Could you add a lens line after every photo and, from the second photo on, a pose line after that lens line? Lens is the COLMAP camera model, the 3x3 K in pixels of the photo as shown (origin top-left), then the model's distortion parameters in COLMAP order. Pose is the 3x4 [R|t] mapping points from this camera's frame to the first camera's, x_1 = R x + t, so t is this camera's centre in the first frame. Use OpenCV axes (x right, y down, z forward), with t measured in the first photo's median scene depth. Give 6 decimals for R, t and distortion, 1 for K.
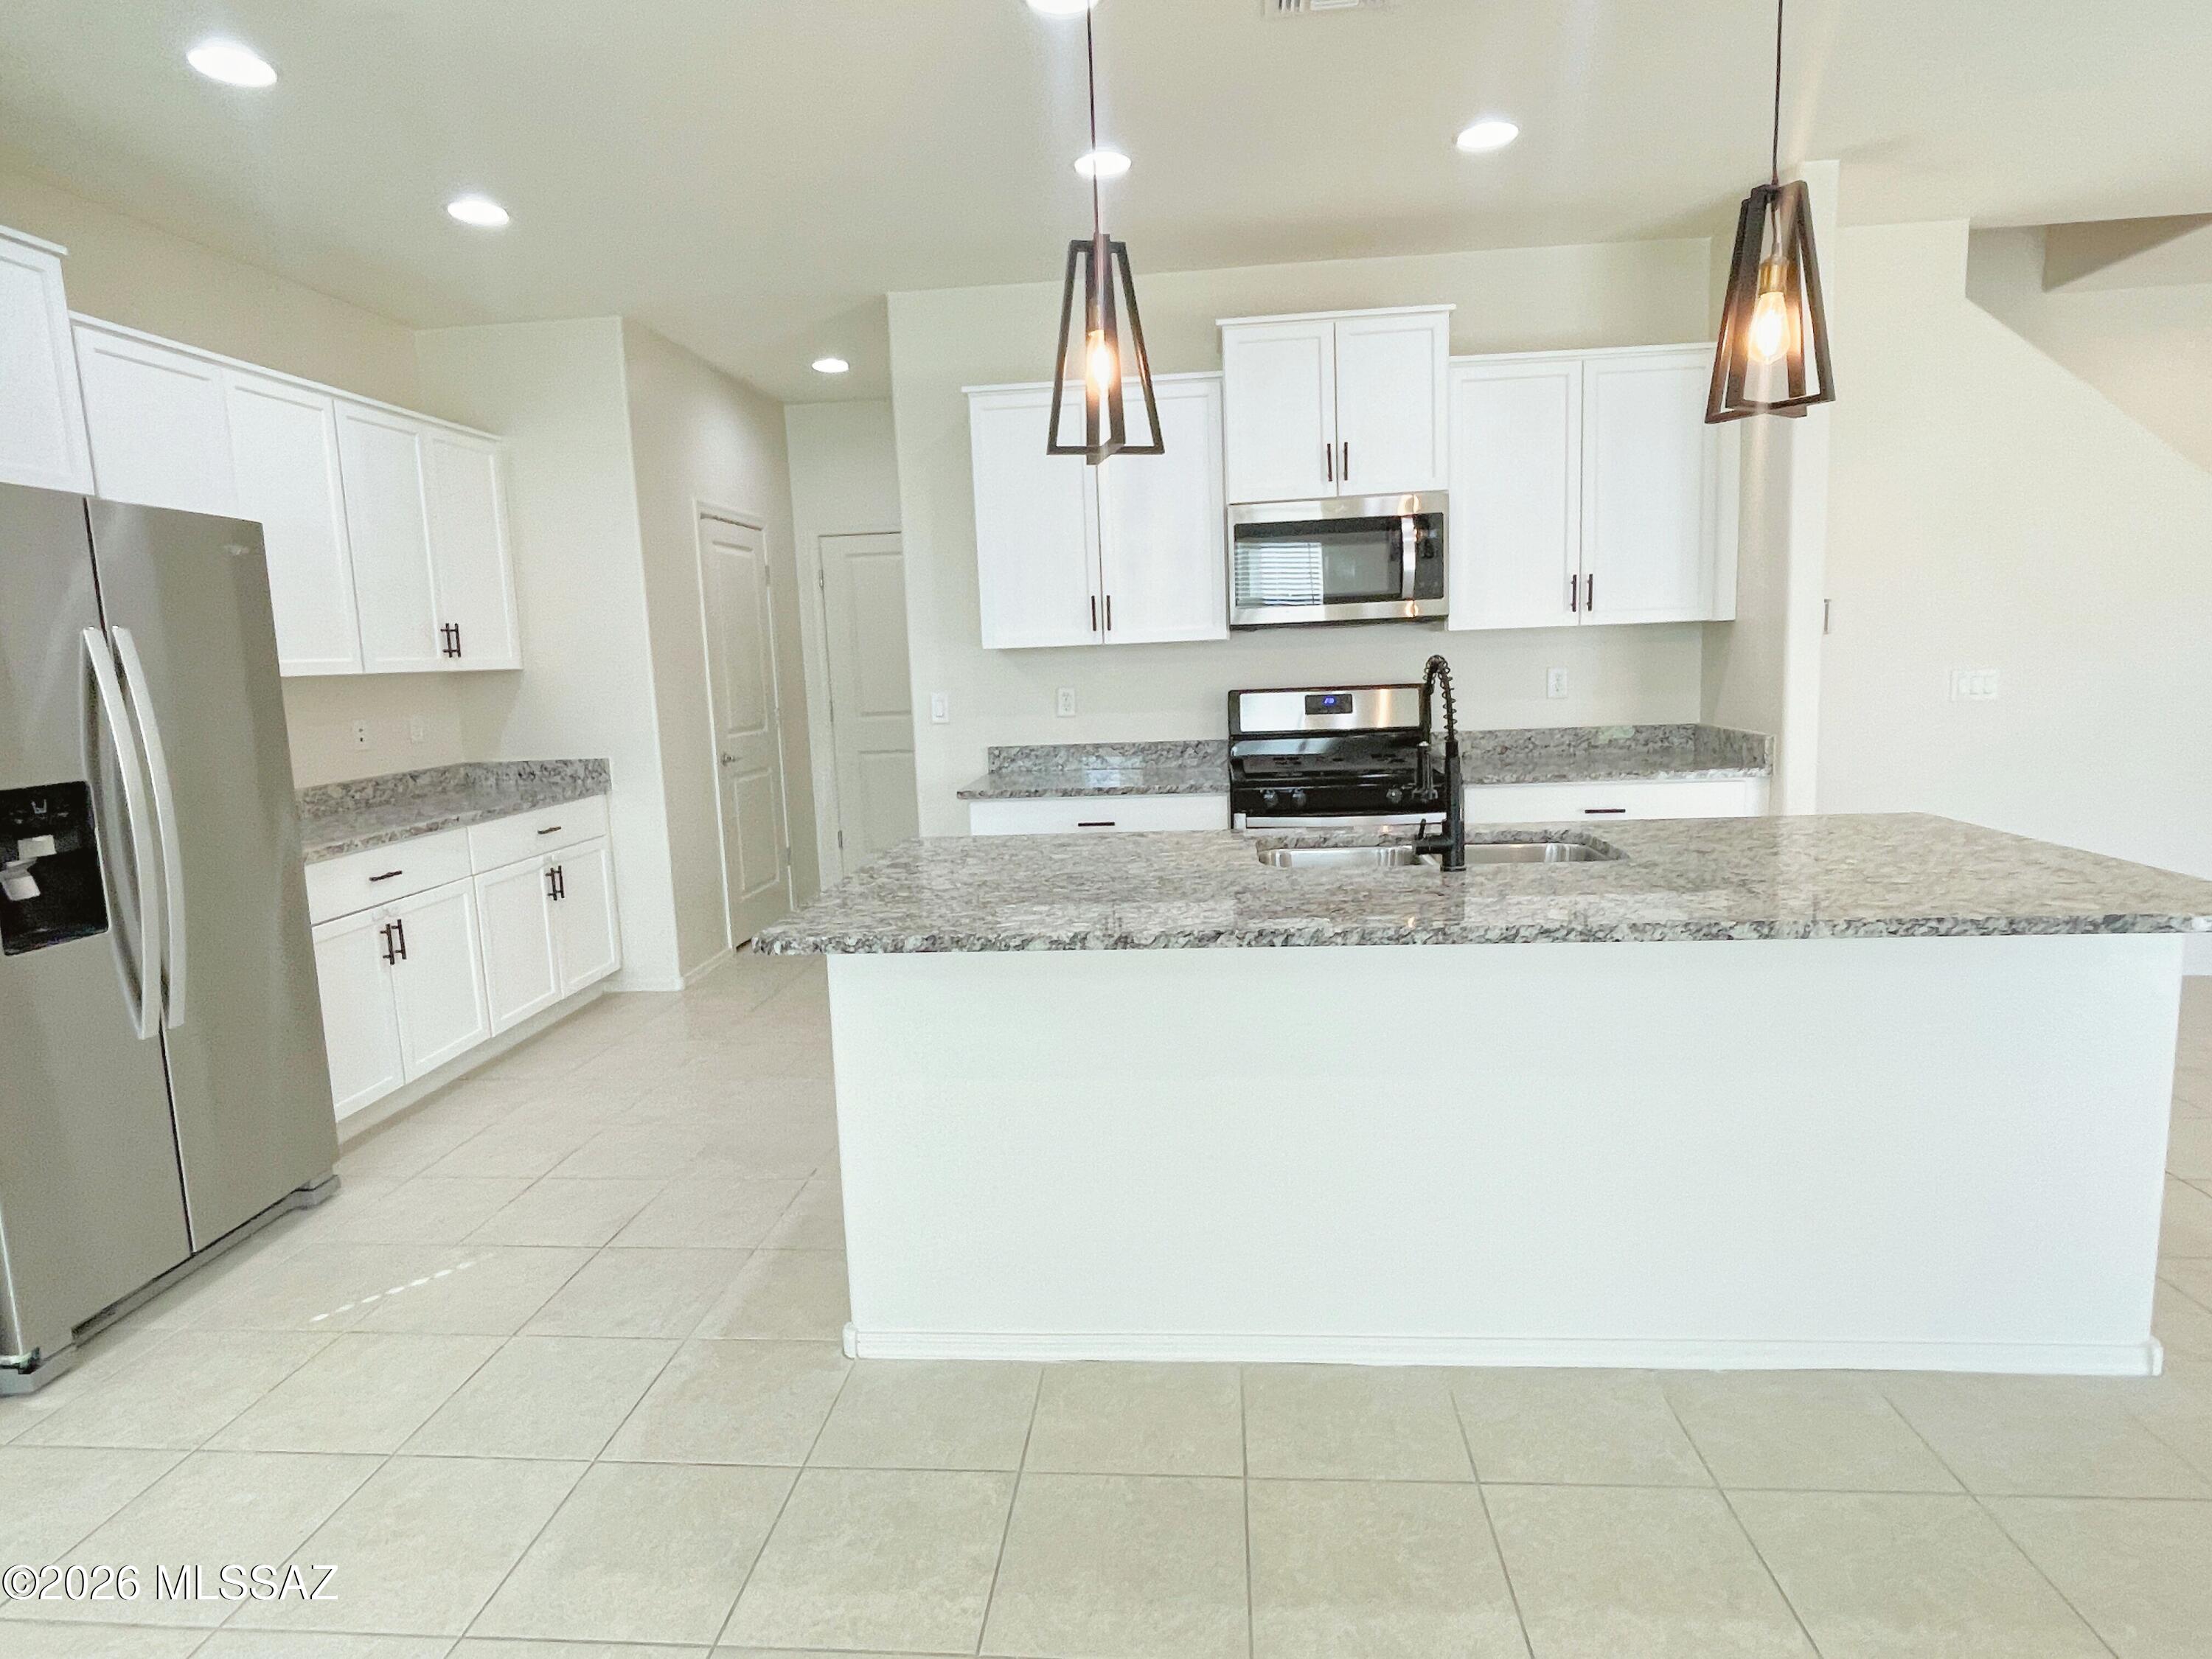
lens RADIAL K [[1209.9, 0, 1102.4], [0, 1209.9, 804.9], [0, 0, 1]] dist [-0.001713, -0.001568]
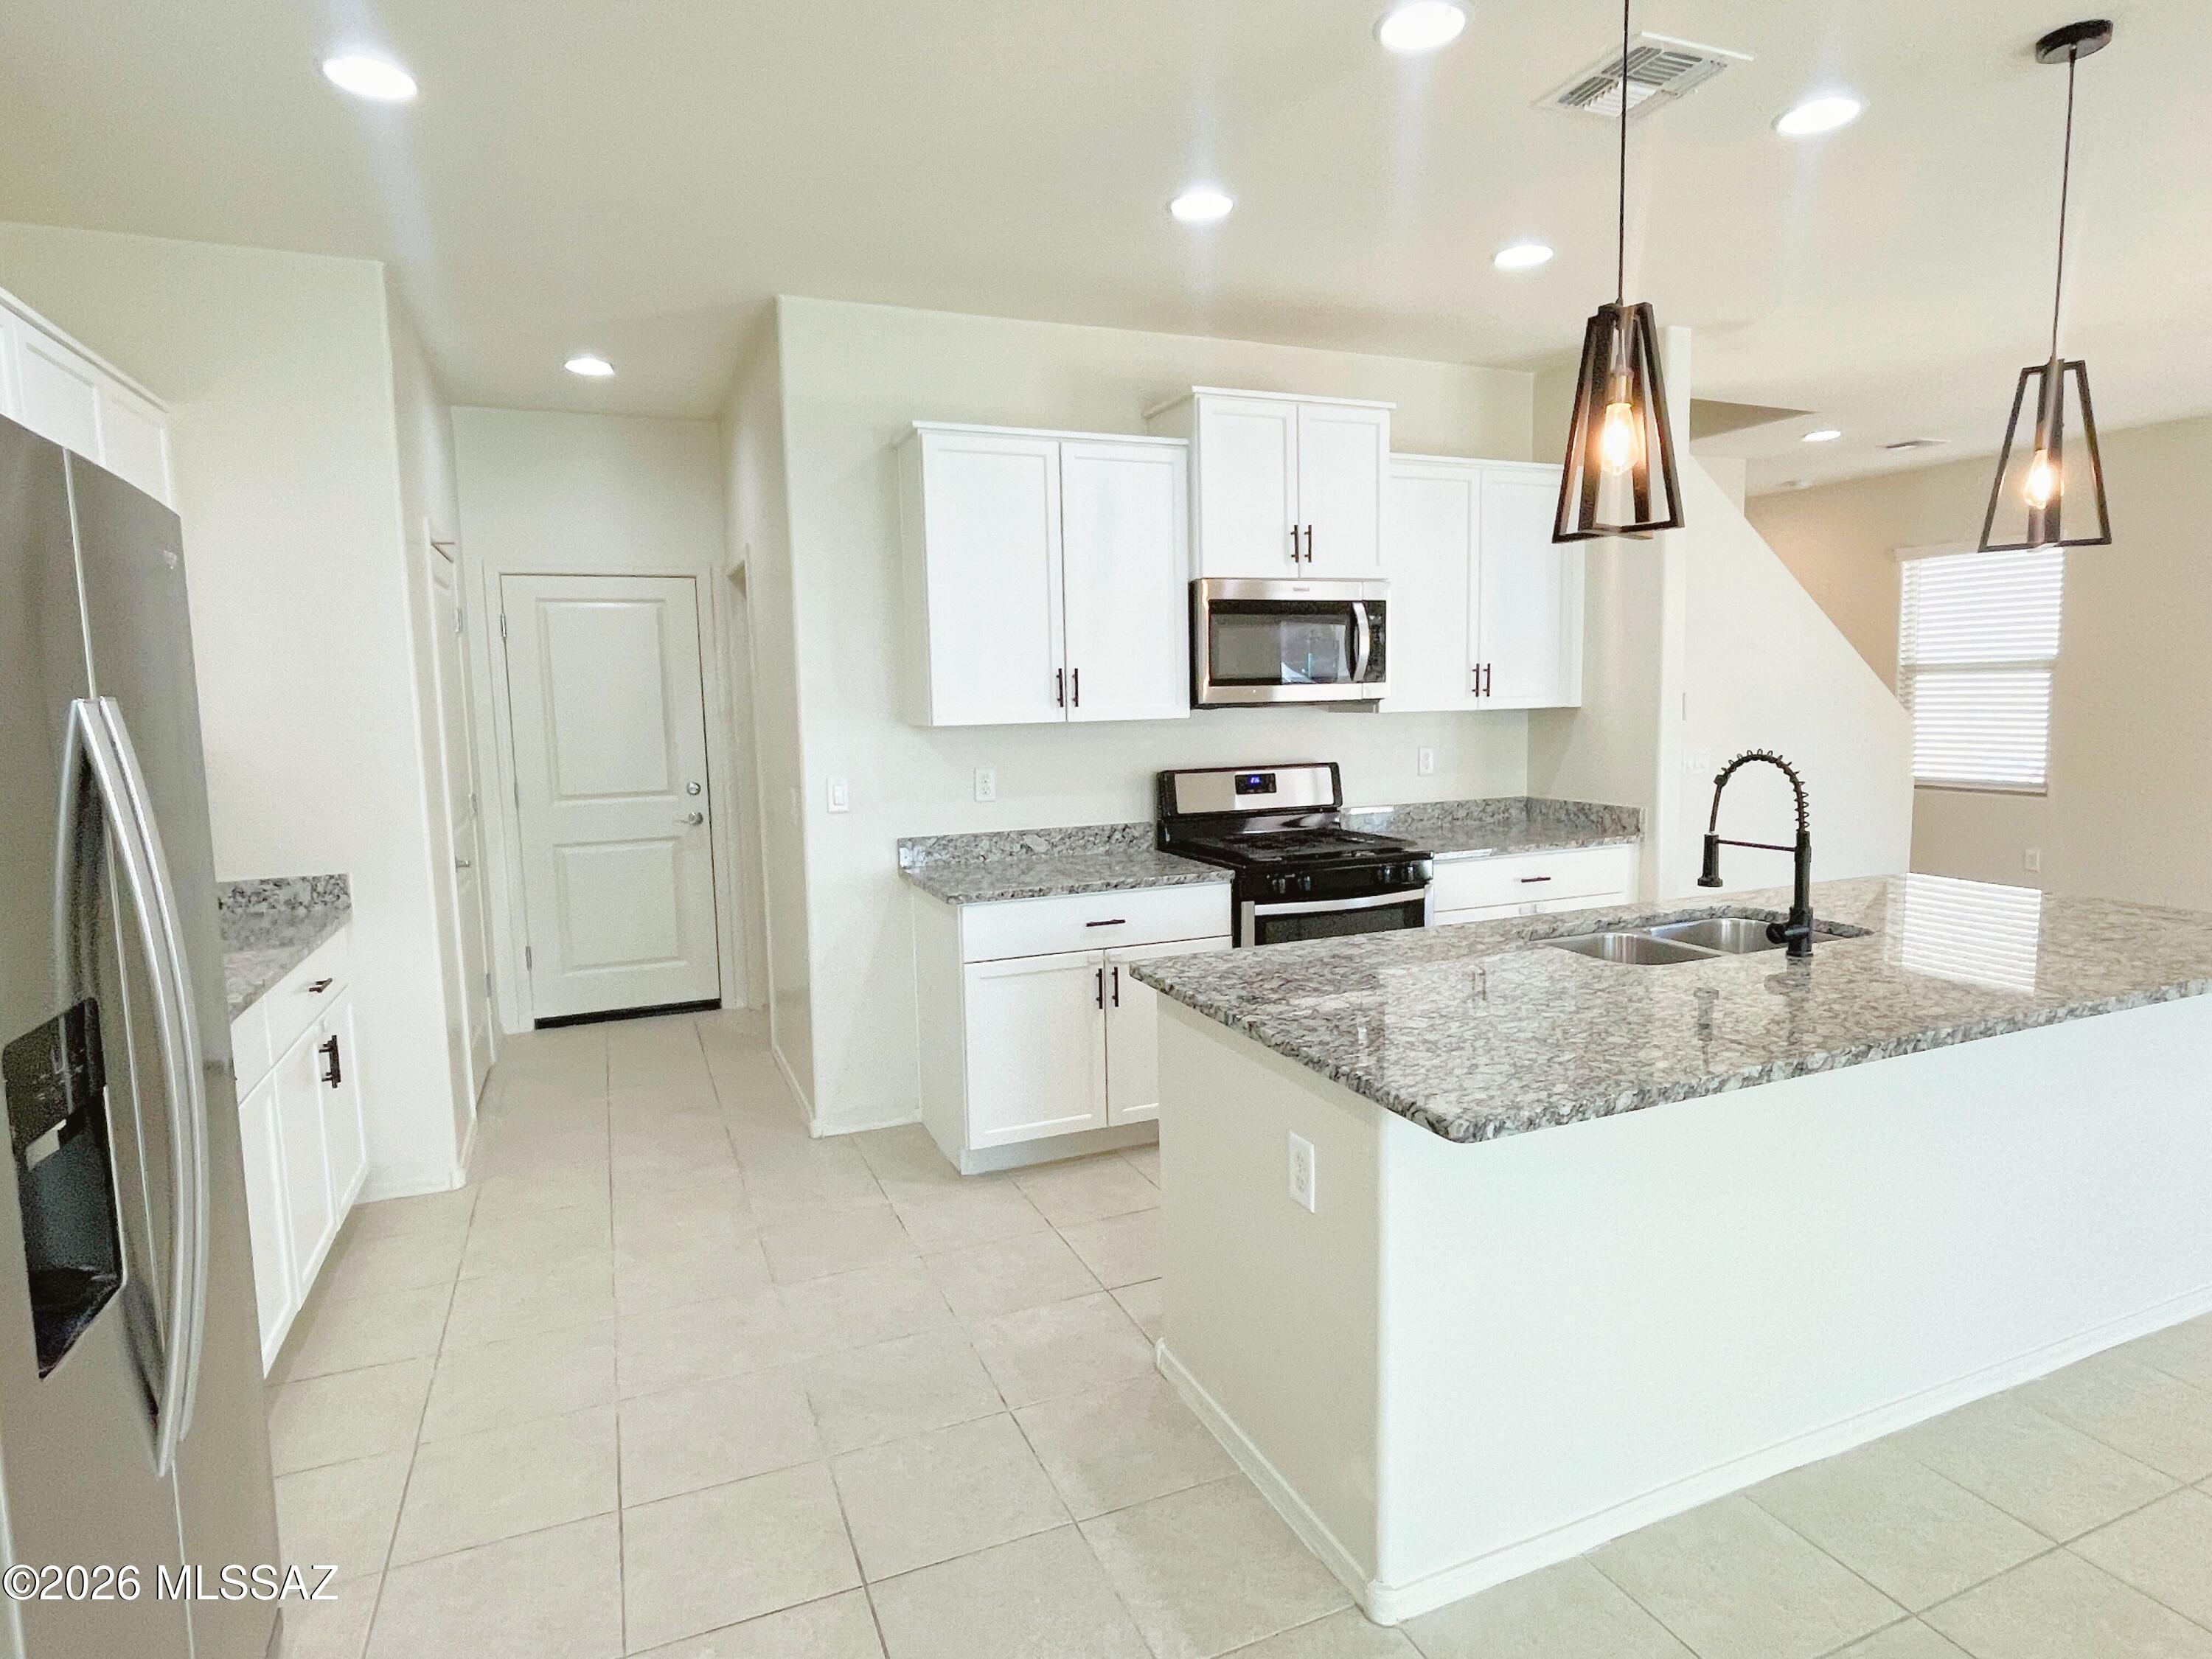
lens RADIAL K [[1197.7, 0, 1113.0], [0, 1197.7, 825.9], [0, 0, 1]] dist [-0.001916, -0.001053]
pose [[0.882296, -0.031631, 0.469631, -0.408171], [0.047391, 0.998639, -0.021773, -0.035715], [-0.468303, 0.041466, 0.882594, 0.205699]]
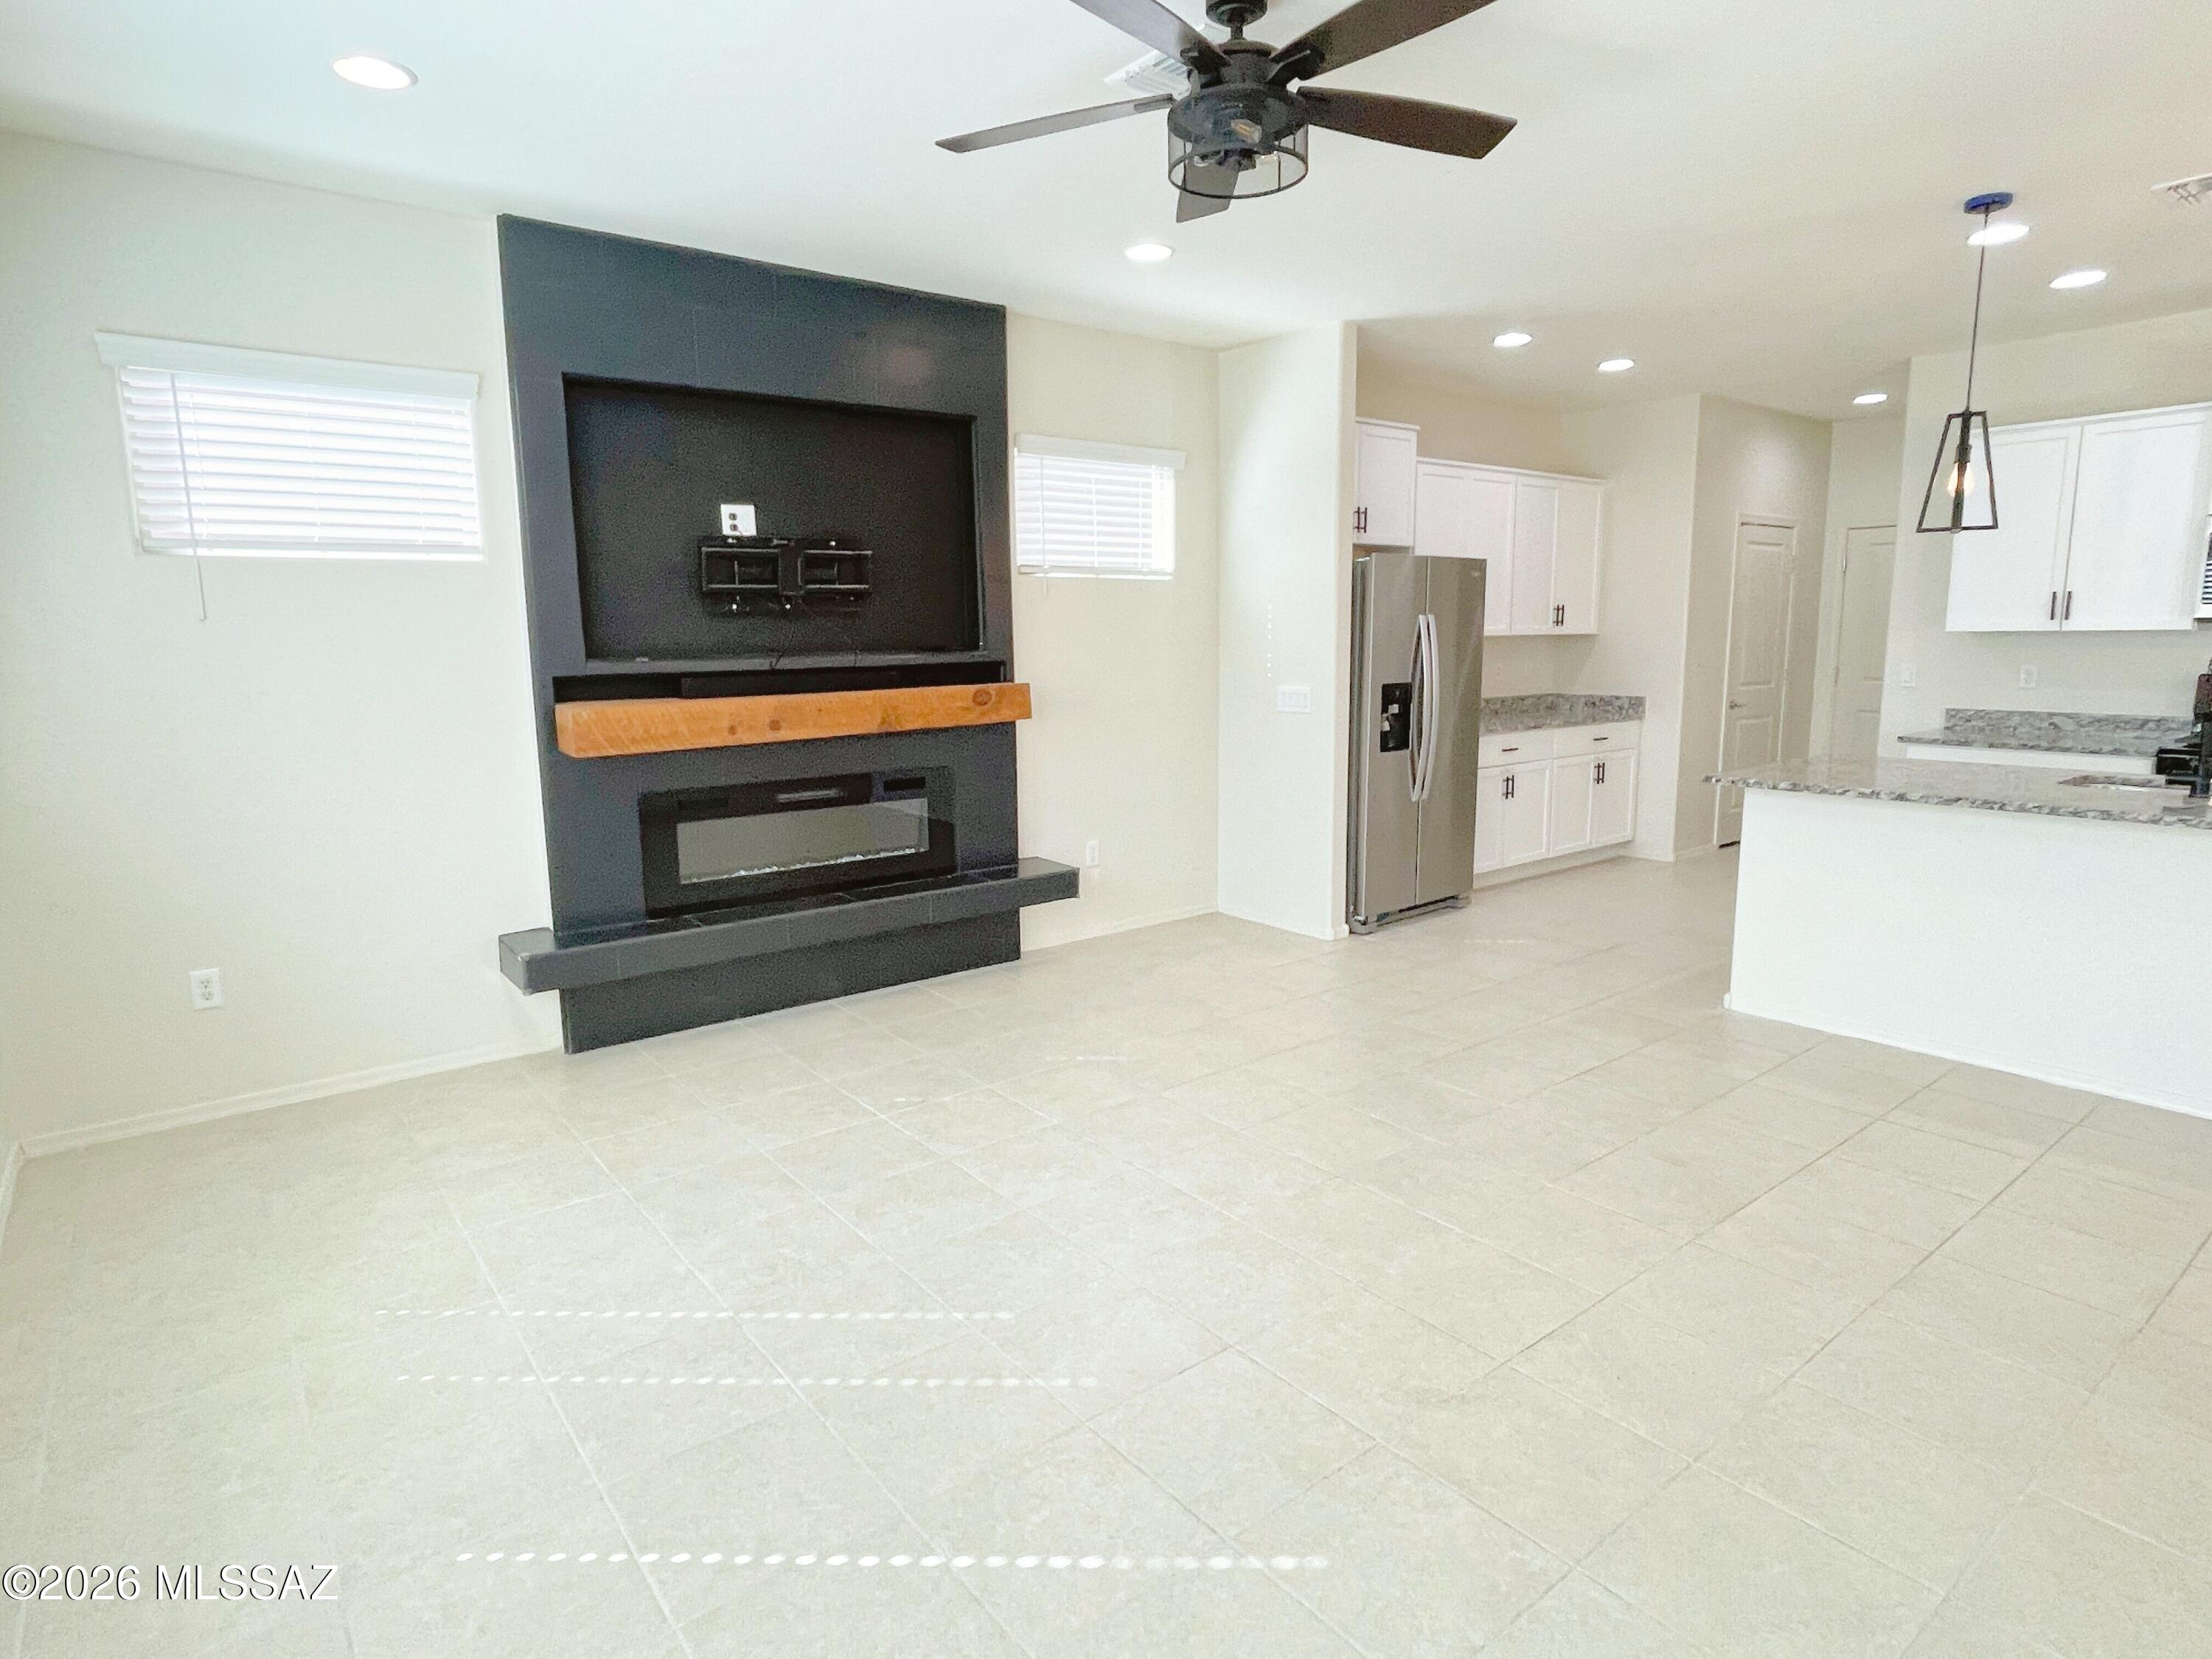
lens RADIAL K [[1203.3, 0, 1103.6], [0, 1203.3, 821.3], [0, 0, 1]] dist [-0.005077, -0.001275]
pose [[0.685964, 0.144688, -0.713105, 0.242055], [-0.107643, 0.989426, 0.097207, 0.048026], [0.719629, 0.010080, 0.694285, -0.581014]]
